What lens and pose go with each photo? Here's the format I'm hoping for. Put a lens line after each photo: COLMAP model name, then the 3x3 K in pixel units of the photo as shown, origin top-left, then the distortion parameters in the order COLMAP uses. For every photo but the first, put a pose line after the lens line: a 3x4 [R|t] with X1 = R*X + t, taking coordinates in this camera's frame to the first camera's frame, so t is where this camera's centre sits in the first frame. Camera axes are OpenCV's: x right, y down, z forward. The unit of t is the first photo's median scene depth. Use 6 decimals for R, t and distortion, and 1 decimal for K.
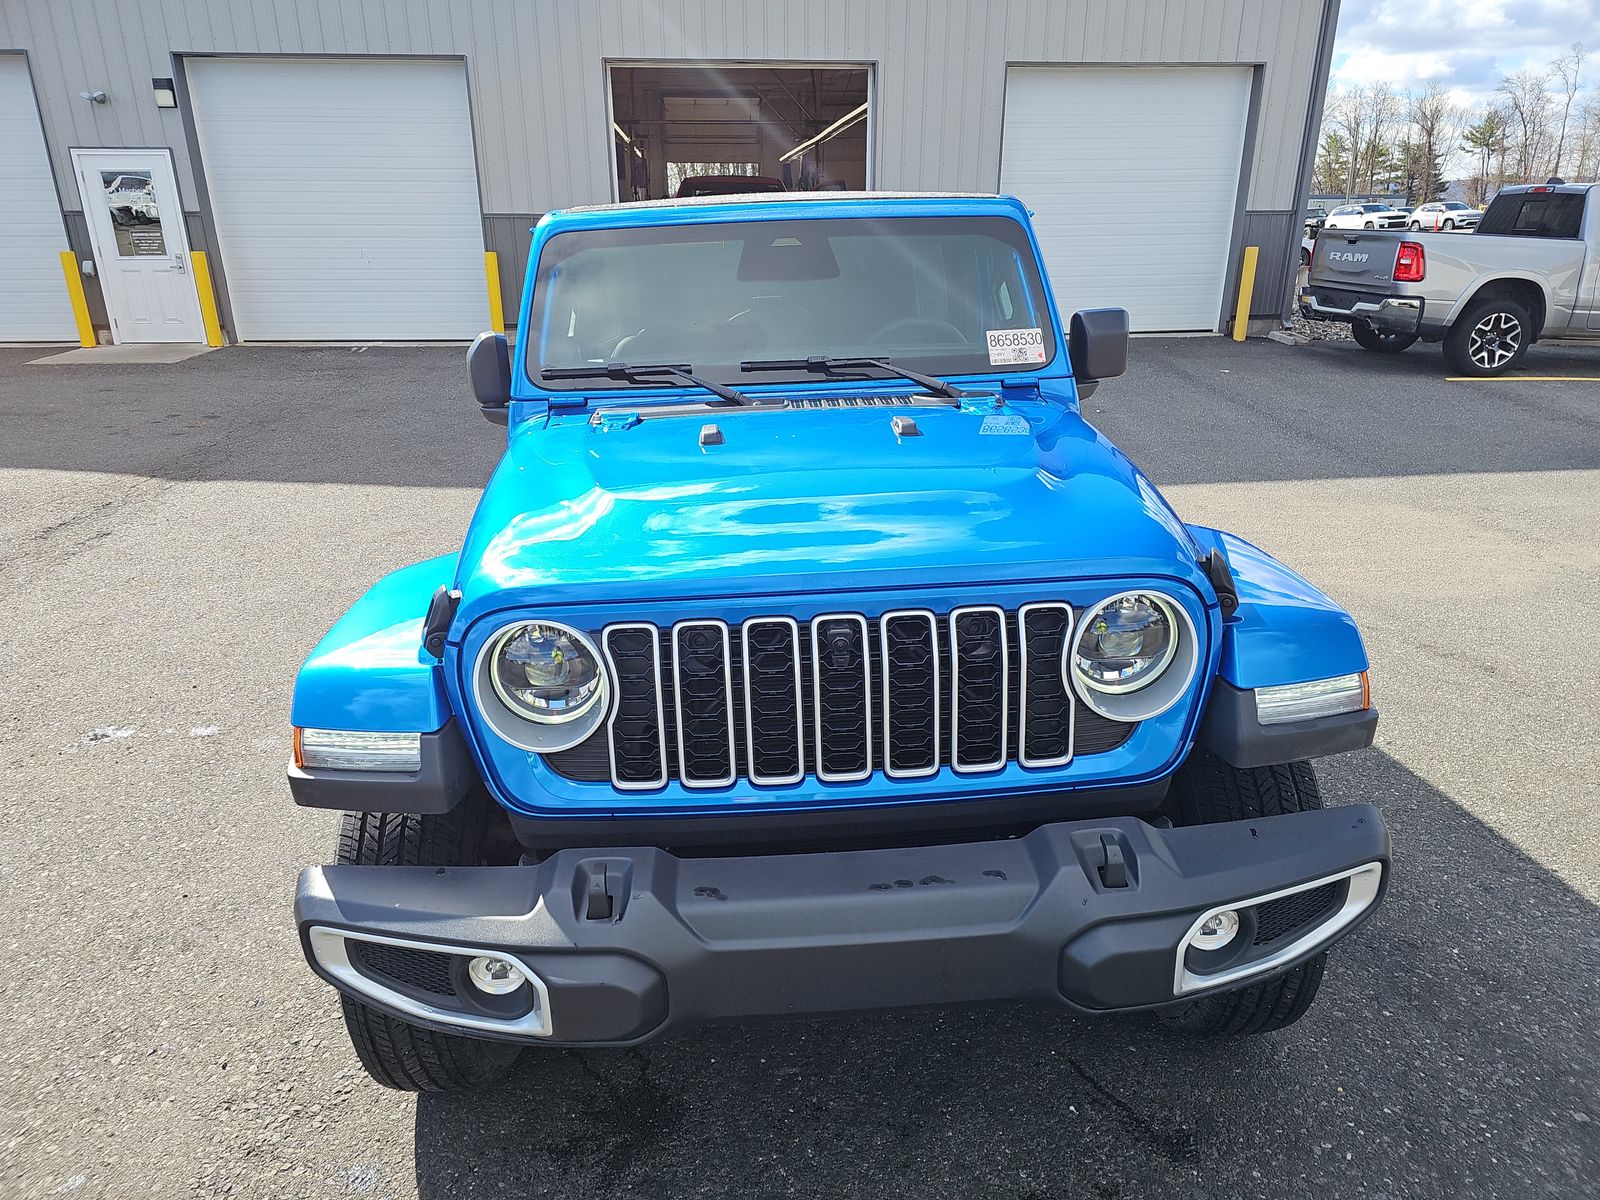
lens RADIAL K [[1082.0, 0, 795.7], [0, 1082.0, 609.1], [0, 0, 1]] dist [0.041607, -0.038156]
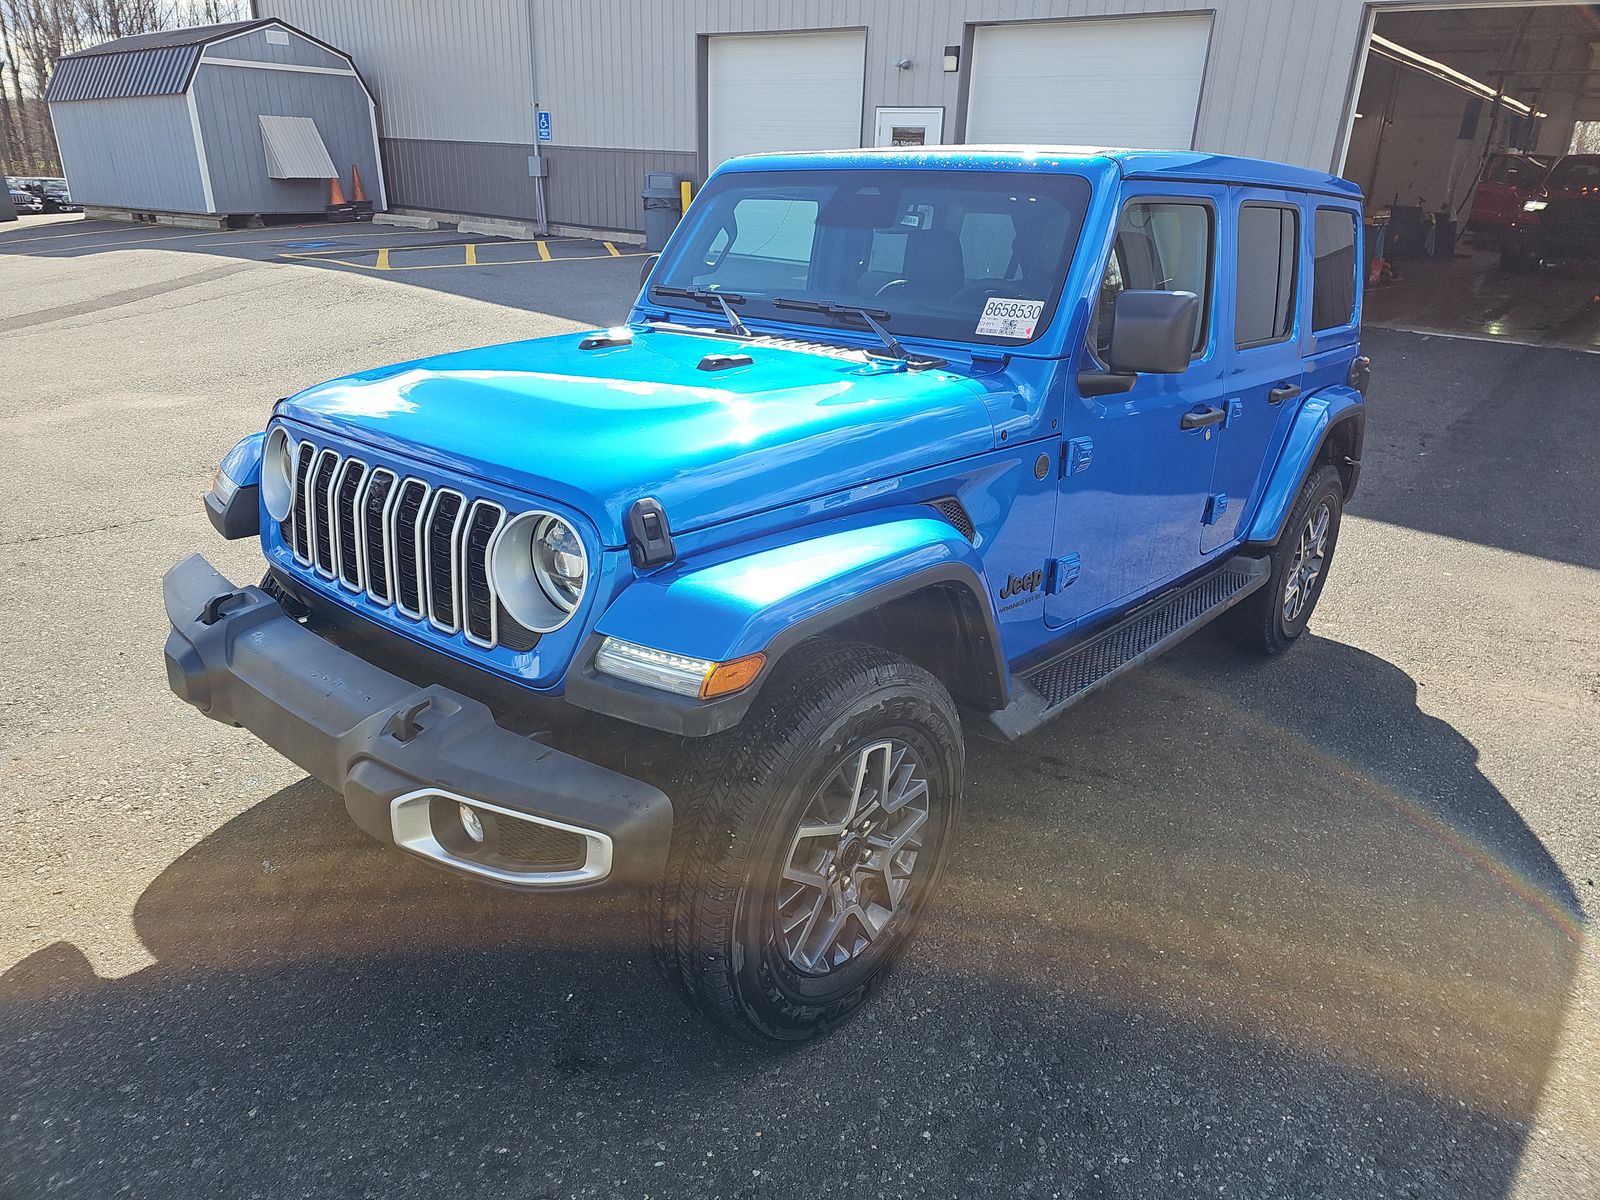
lens RADIAL K [[1082.0, 0, 793.2], [0, 1082.0, 591.9], [0, 0, 1]] dist [0.041607, -0.038156]
pose [[0.703396, 0.289699, -0.649083, 0.725521], [-0.278085, 0.952547, 0.123786, -0.083809], [0.654142, 0.093429, 0.750579, 0.214674]]
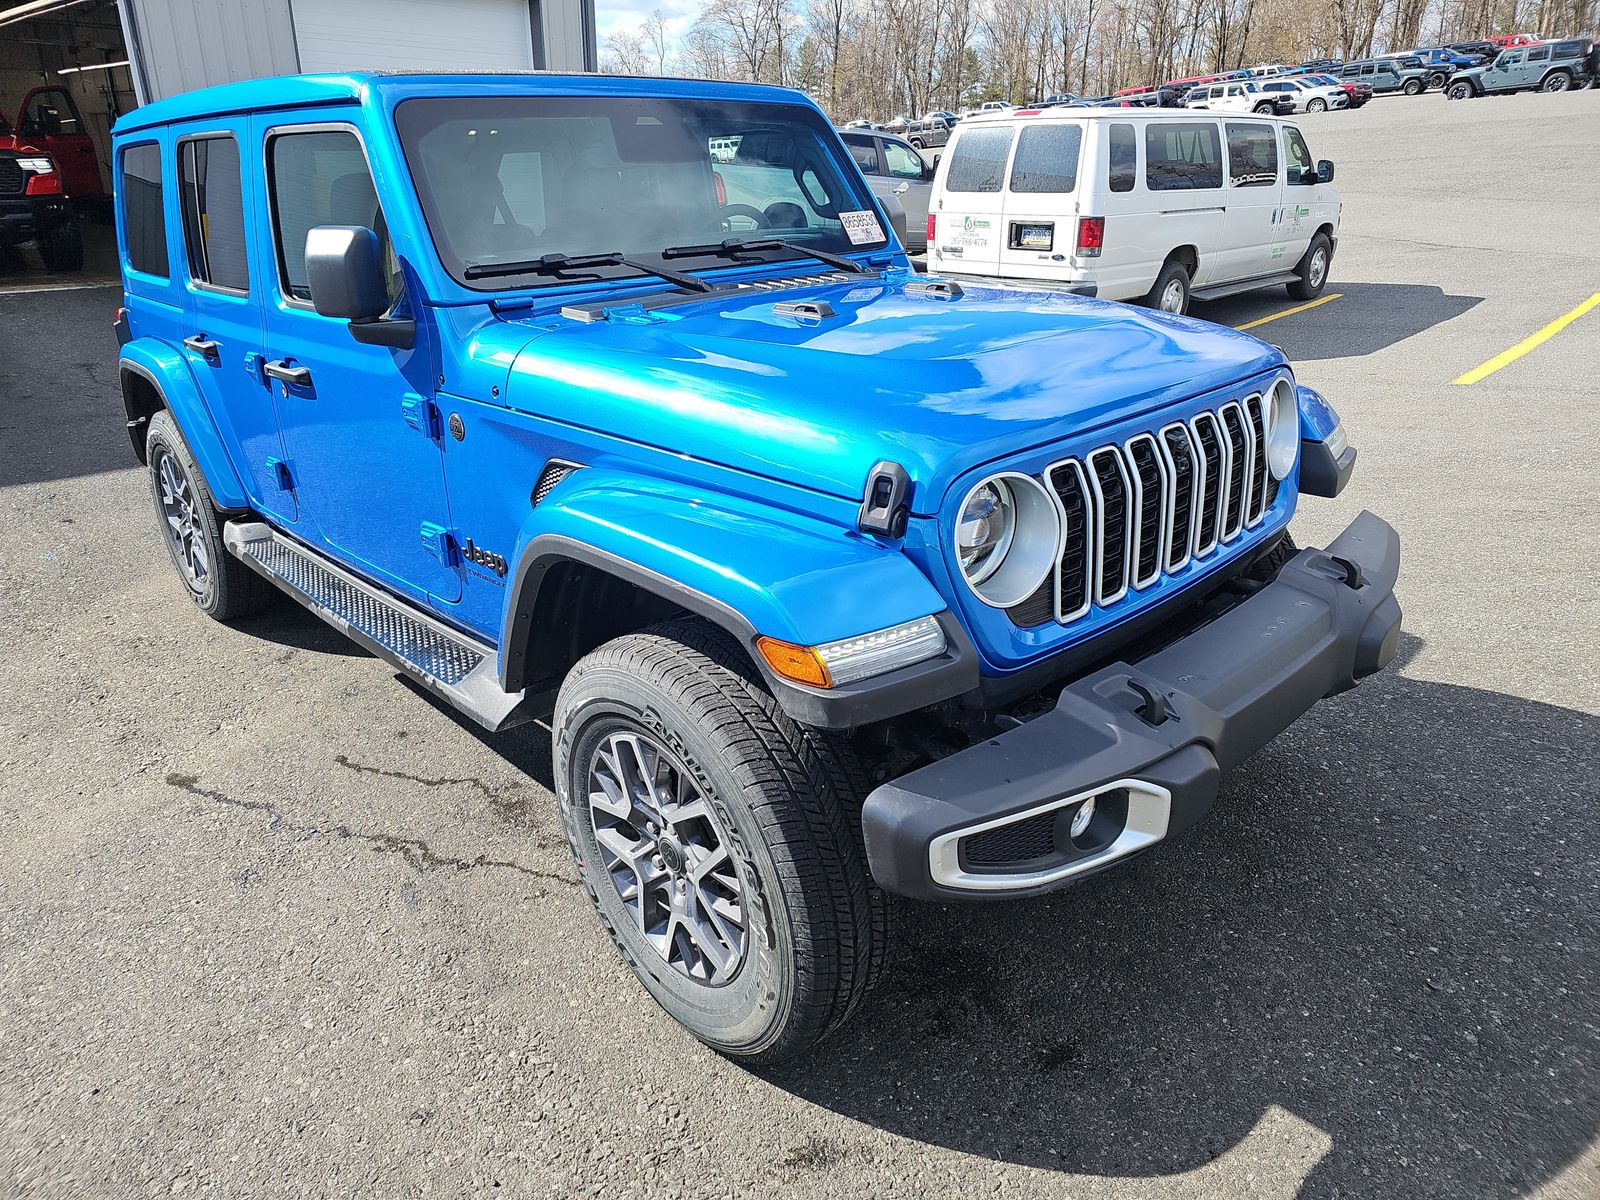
lens RADIAL K [[1082.0, 0, 796.5], [0, 1082.0, 596.0], [0, 0, 1]] dist [0.041607, -0.038156]
pose [[0.746800, -0.231871, 0.623319, -0.598207], [0.209316, 0.971569, 0.110637, -0.016742], [-0.631251, 0.047847, 0.774102, 0.212149]]
